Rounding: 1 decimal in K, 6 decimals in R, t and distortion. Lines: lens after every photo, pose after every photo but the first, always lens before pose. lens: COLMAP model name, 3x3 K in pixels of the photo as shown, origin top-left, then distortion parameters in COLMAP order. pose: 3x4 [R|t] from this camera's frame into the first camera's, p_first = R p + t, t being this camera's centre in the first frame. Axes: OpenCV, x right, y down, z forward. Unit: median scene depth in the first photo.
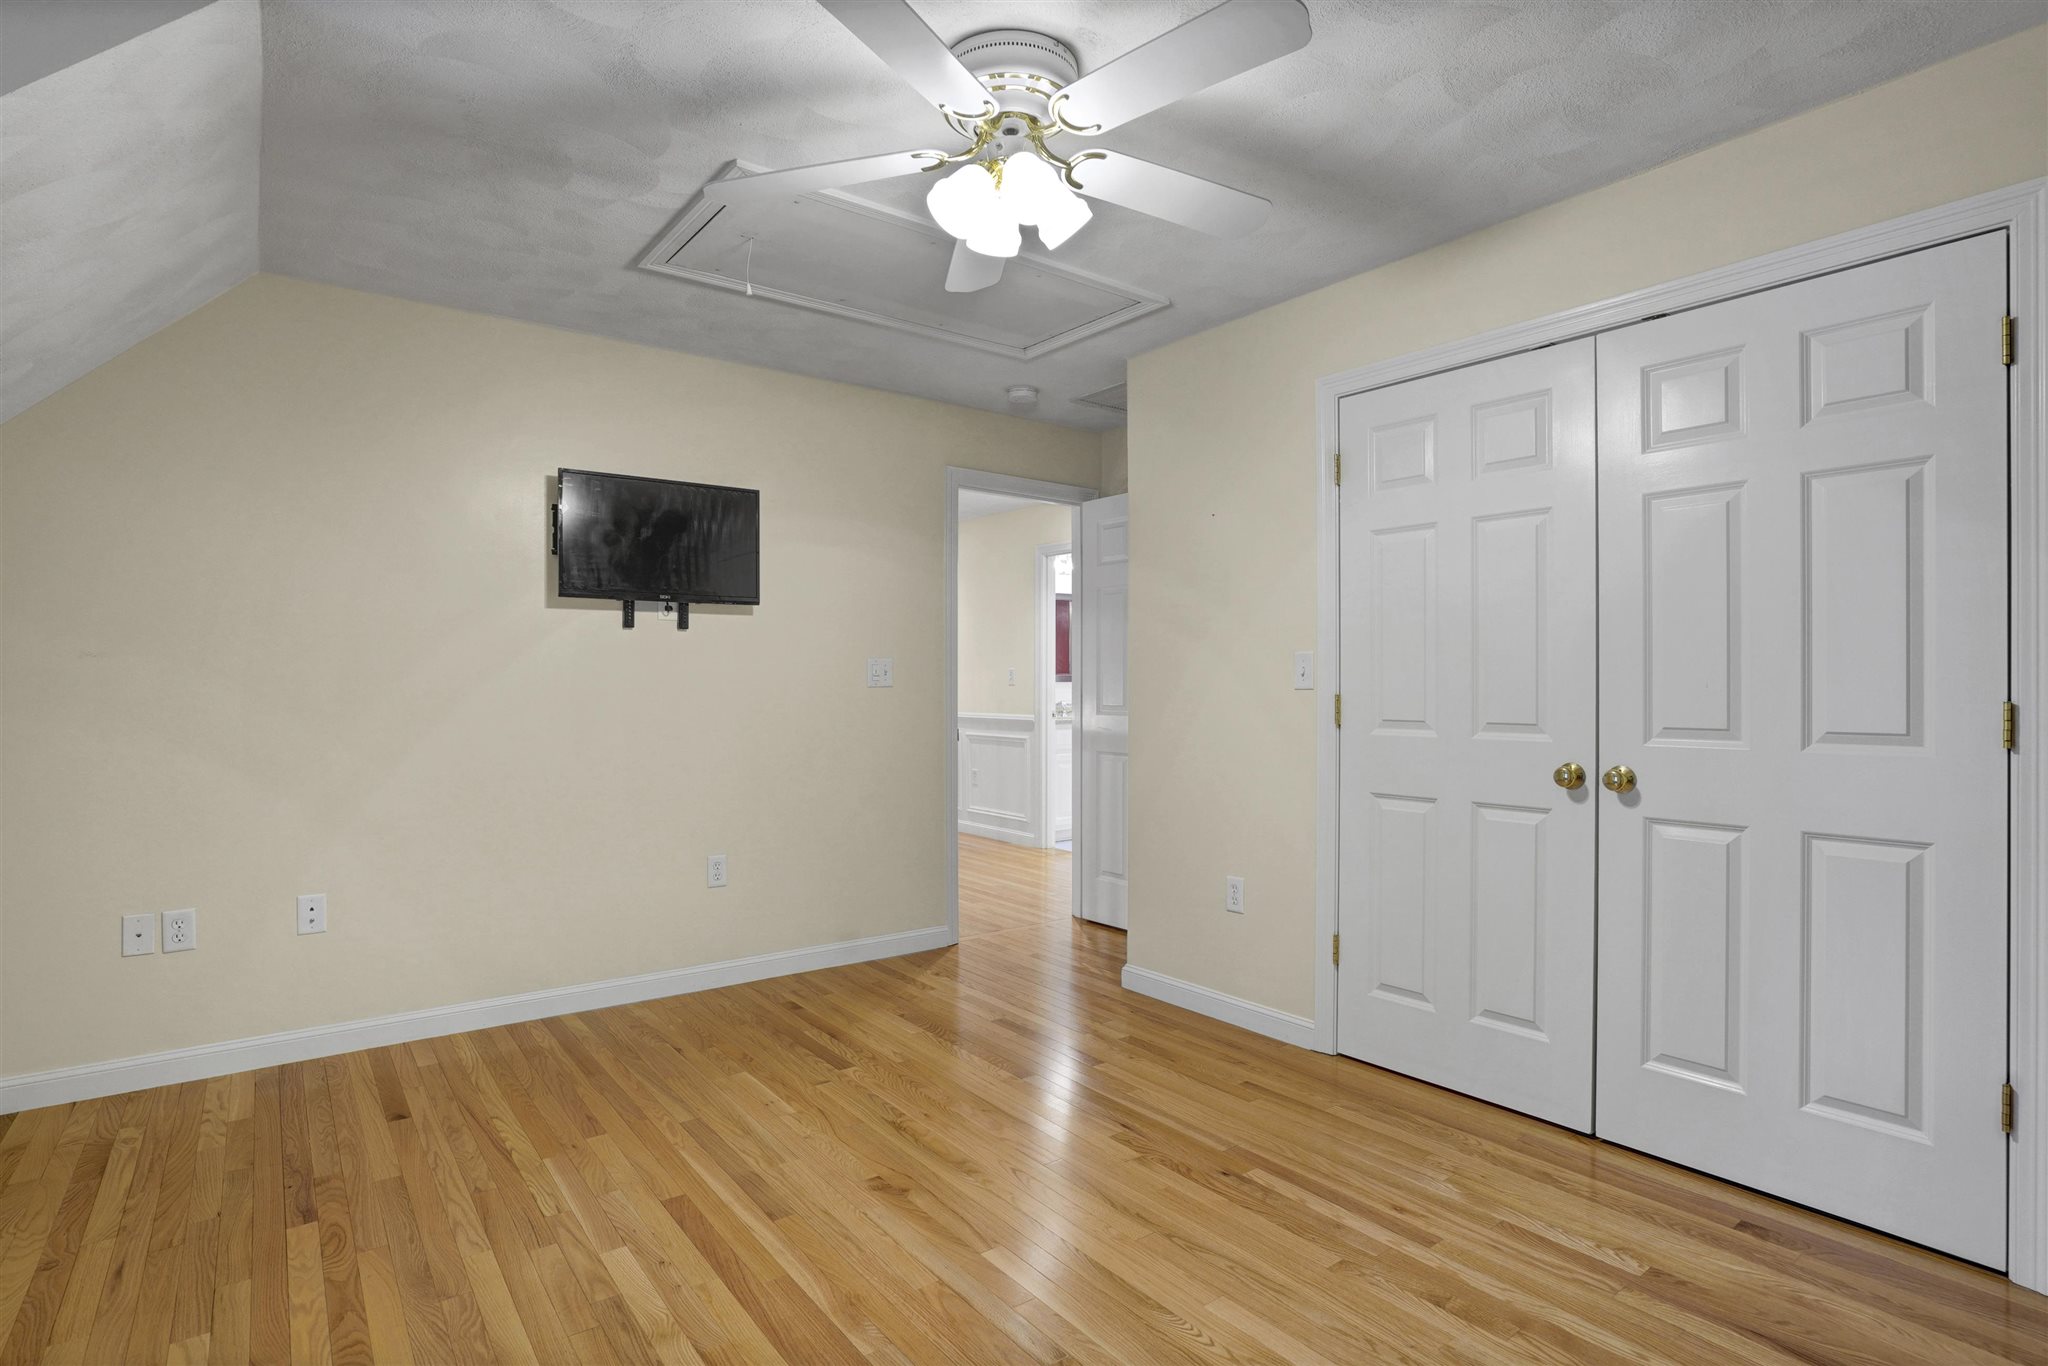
lens RADIAL K [[1005.3, 0, 1025.5], [0, 1005.3, 680.5], [0, 0, 1]] dist [0.003548, 0.000384]
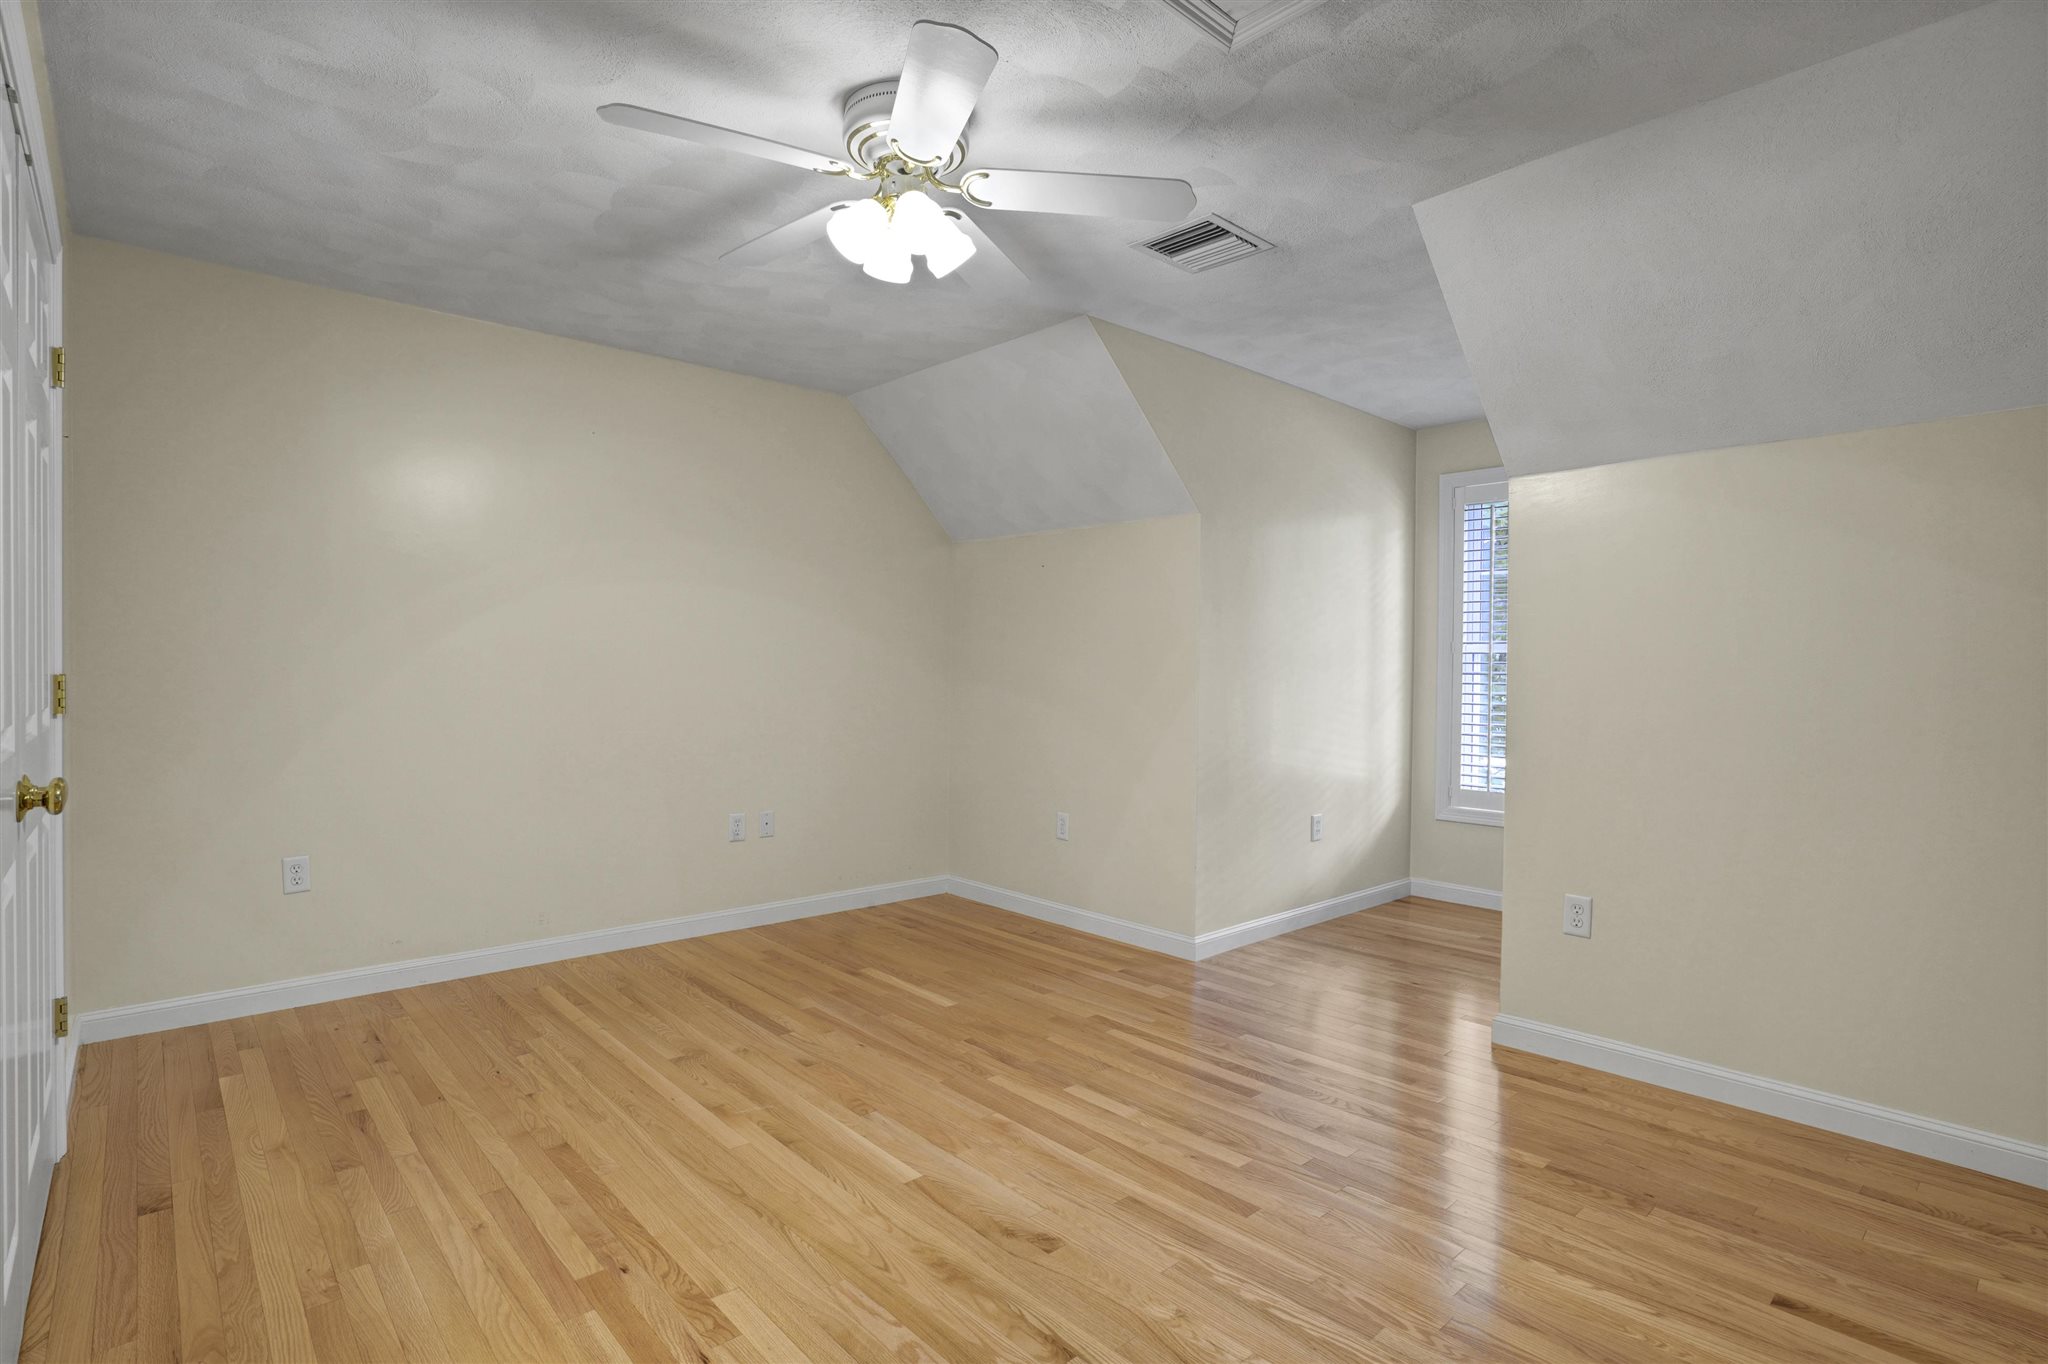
lens RADIAL K [[1005.3, 0, 1022.4], [0, 1005.3, 677.6], [0, 0, 1]] dist [0.003548, 0.000384]
pose [[-0.996941, -0.002770, -0.078109, -0.061666], [-0.003430, 0.999959, 0.008325, 0.004553], [0.078082, 0.008568, -0.996910, 1.964658]]
